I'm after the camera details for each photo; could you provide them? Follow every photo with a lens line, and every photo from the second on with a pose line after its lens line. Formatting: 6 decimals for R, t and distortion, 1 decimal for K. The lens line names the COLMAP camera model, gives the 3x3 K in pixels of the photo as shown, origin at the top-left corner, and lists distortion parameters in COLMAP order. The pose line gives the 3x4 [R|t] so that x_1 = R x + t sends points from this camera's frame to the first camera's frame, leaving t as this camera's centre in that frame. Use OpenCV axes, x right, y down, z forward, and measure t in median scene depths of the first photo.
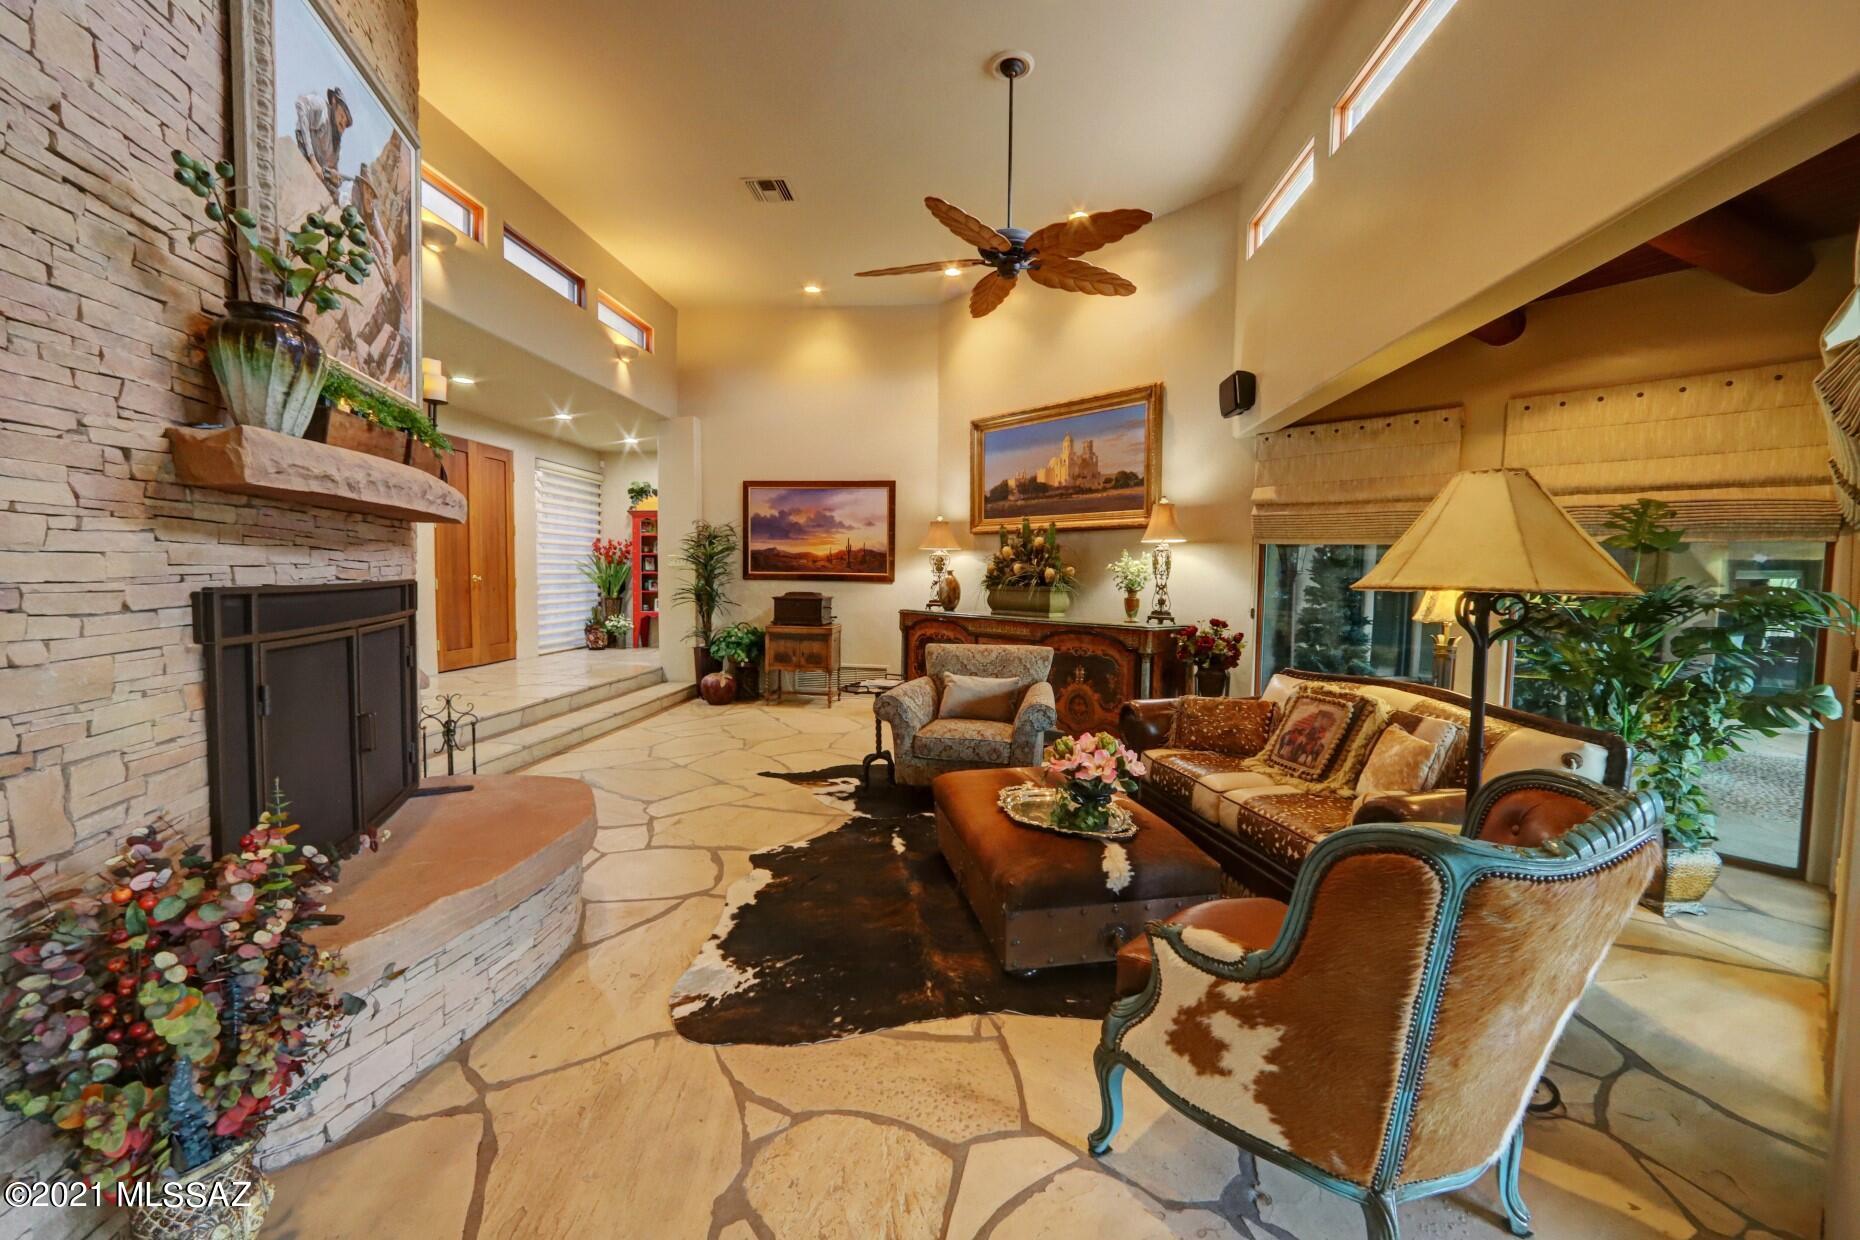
lens RADIAL K [[735.8, 0, 925.2], [0, 735.8, 615.5], [0, 0, 1]] dist [-0.039418, 0.015534]
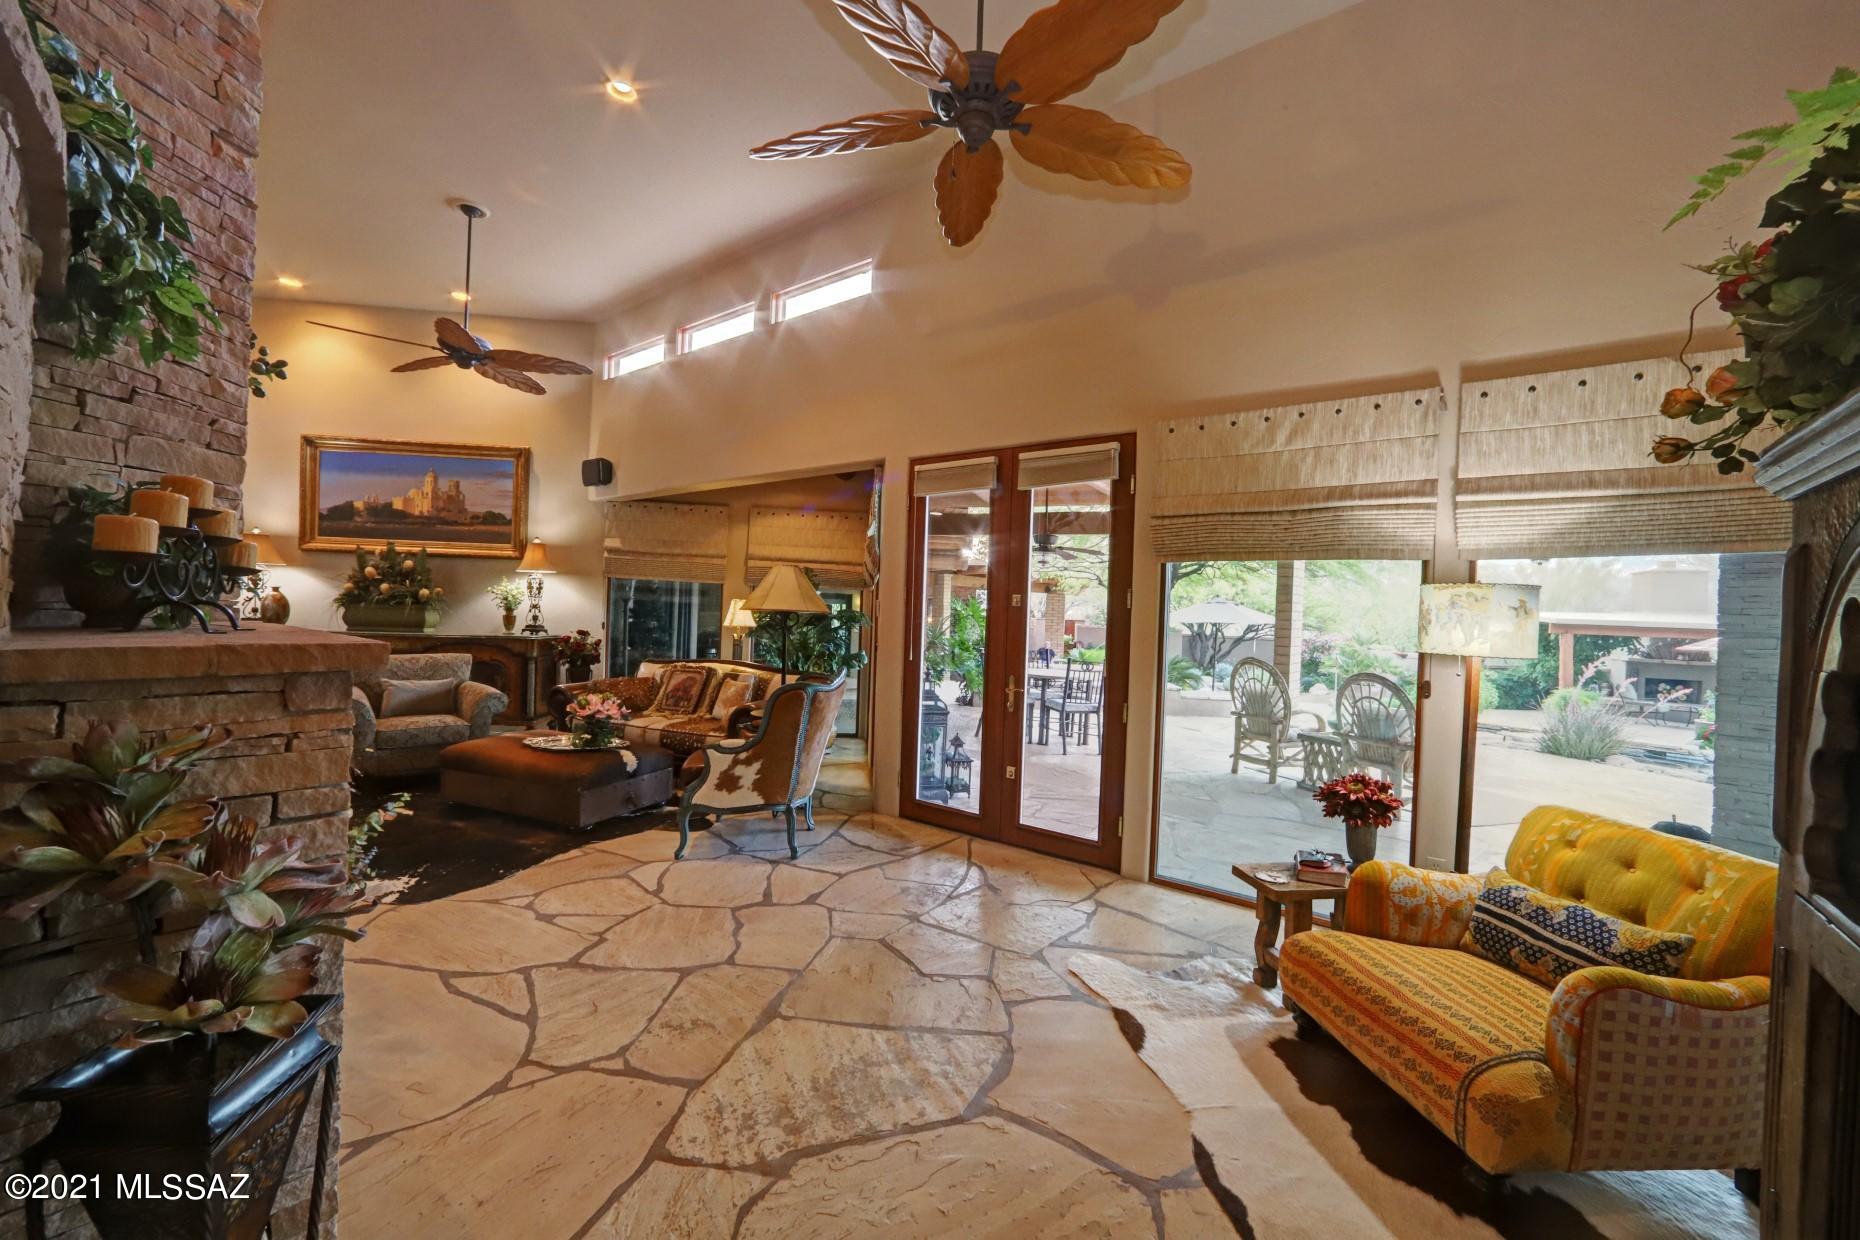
lens RADIAL K [[735.8, 0, 925.2], [0, 735.8, 615.5], [0, 0, 1]] dist [-0.039418, 0.015534]
pose [[0.536516, -0.000771, 0.843889, -0.405744], [0.022430, 0.999659, -0.013347, 0.010105], [-0.843592, 0.026089, 0.536351, -0.285289]]
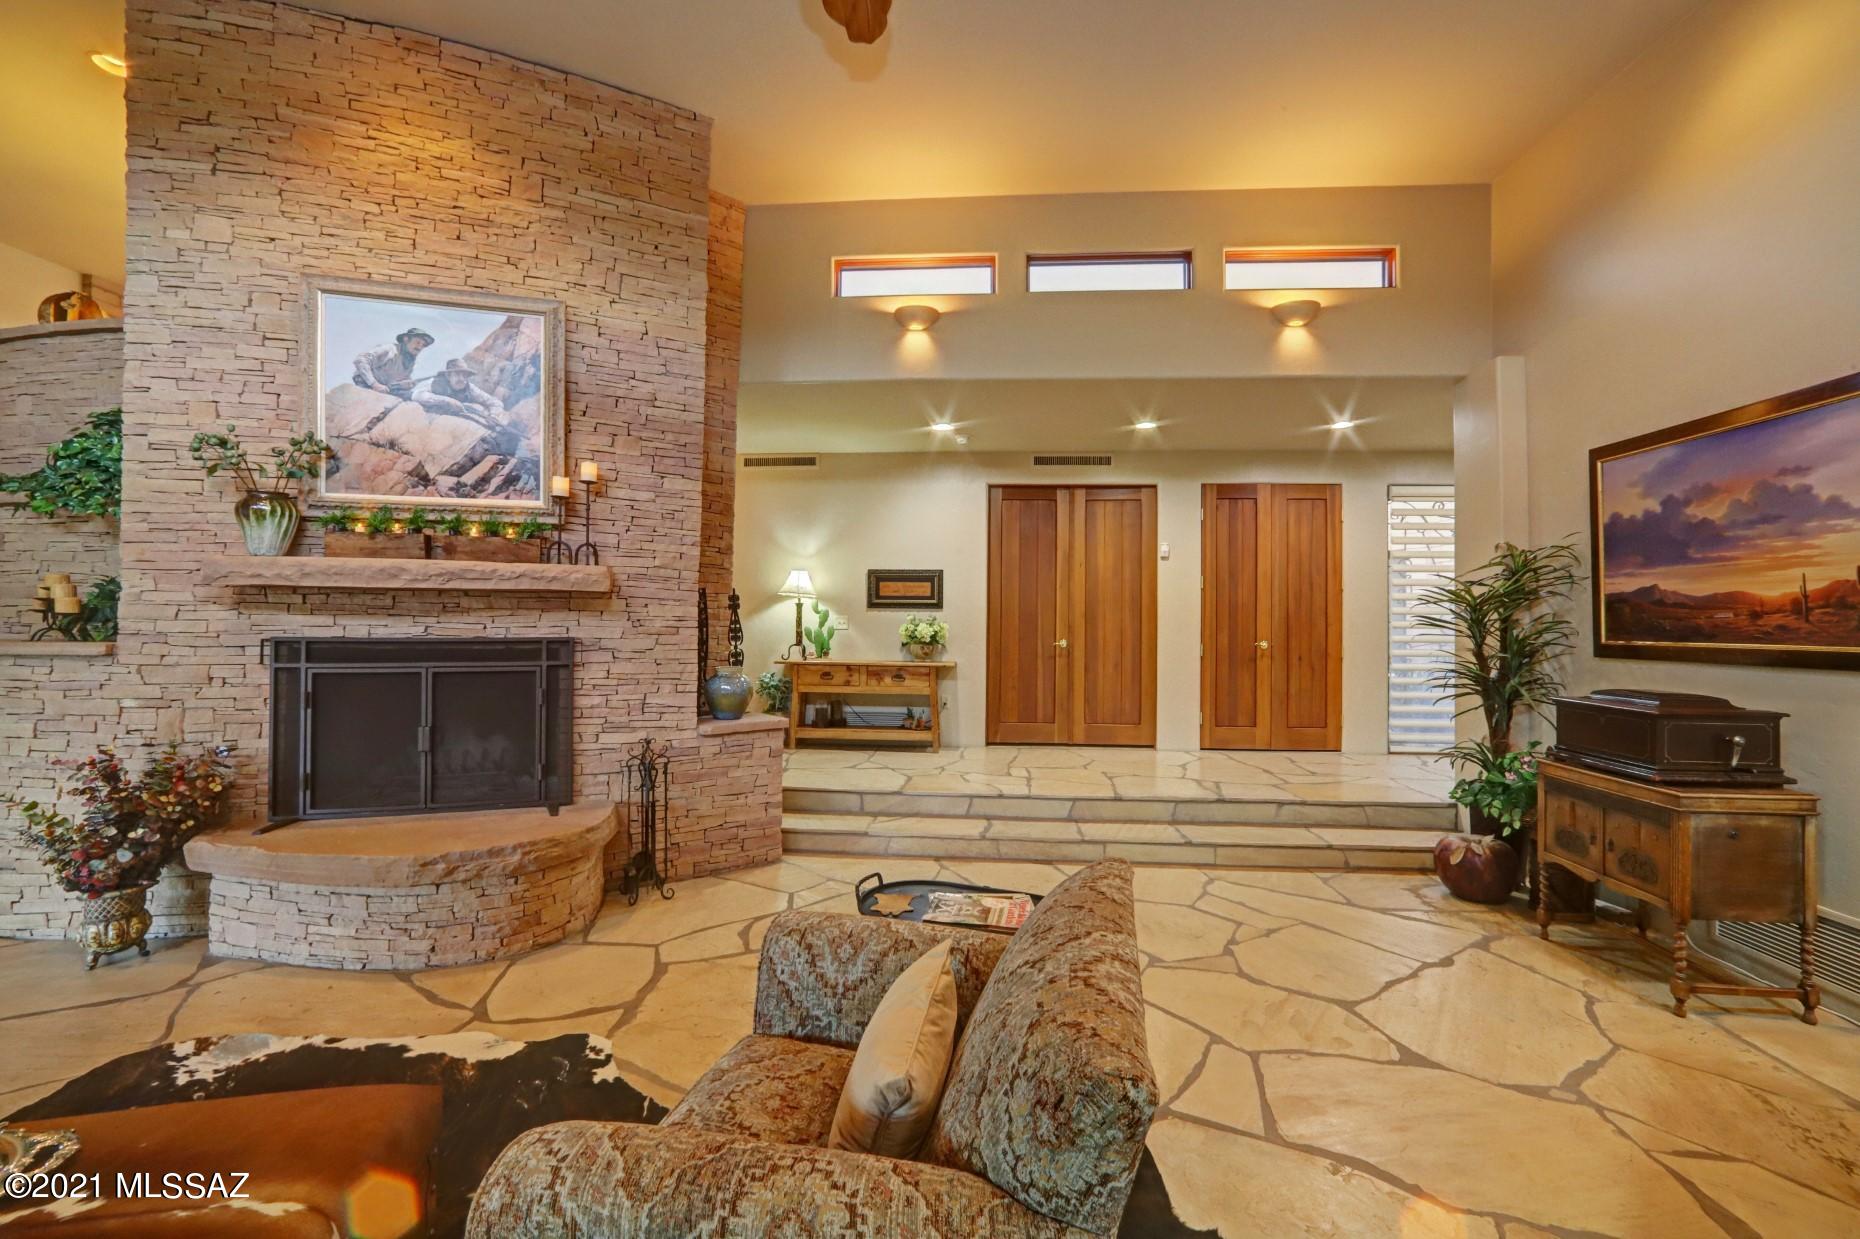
lens RADIAL K [[735.8, 0, 925.2], [0, 735.8, 615.0], [0, 0, 1]] dist [-0.039418, 0.015534]
pose [[0.016354, -0.026086, -0.999526, 0.308564], [-0.068358, 0.997291, -0.027146, -0.051266], [0.997527, 0.068769, 0.014526, 0.840656]]
